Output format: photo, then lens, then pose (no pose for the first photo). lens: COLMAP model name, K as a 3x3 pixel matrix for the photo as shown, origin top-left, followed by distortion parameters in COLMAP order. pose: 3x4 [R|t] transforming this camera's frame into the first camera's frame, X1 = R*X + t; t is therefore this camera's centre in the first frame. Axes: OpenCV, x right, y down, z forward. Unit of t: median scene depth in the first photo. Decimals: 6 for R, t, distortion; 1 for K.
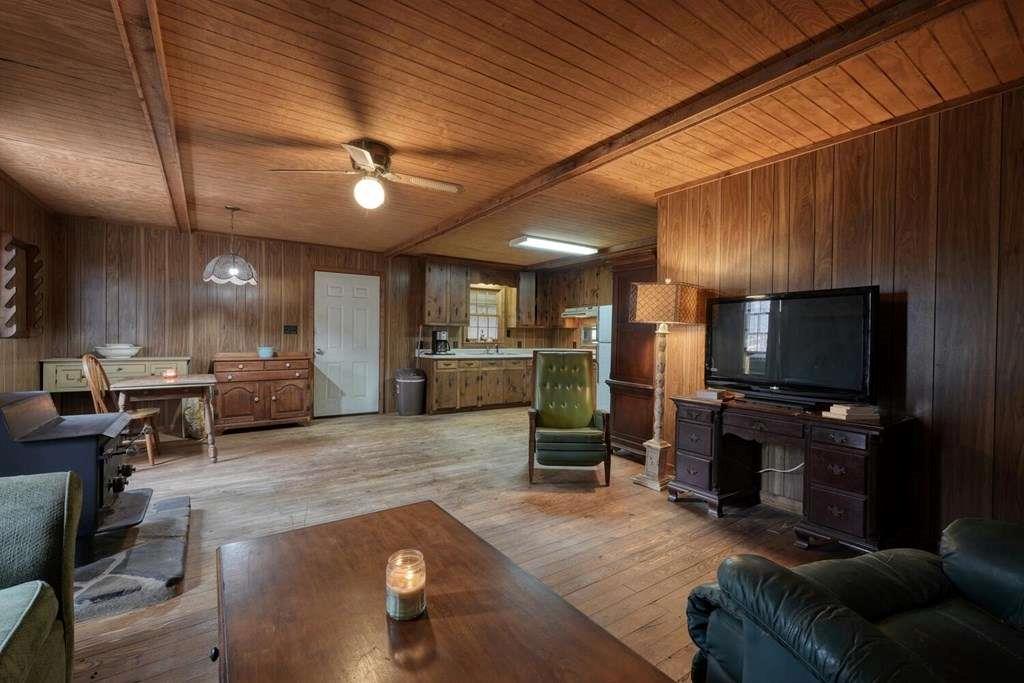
lens RADIAL K [[438.0, 0, 512.3], [0, 438.0, 339.2], [0, 0, 1]] dist [-0.004187, 0.003240]
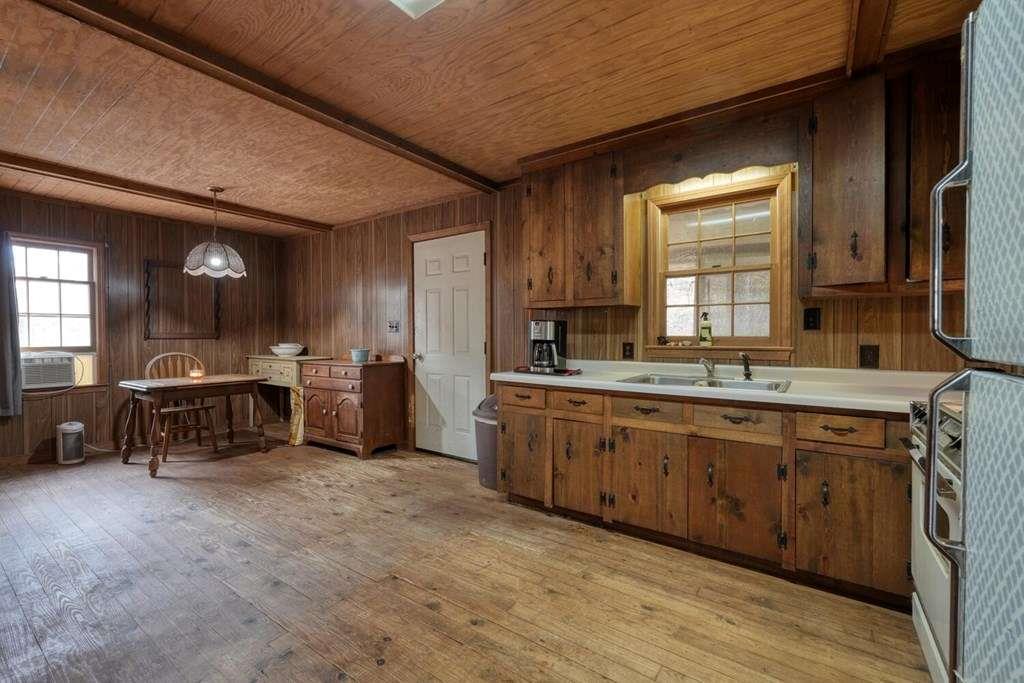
lens RADIAL K [[438.0, 0, 510.6], [0, 438.0, 340.4], [0, 0, 1]] dist [-0.004187, 0.003240]
pose [[0.340755, 0.001724, -0.940150, 0.302418], [0.003661, 0.999988, 0.003161, 0.000799], [0.940145, -0.004519, 0.340745, 0.997213]]
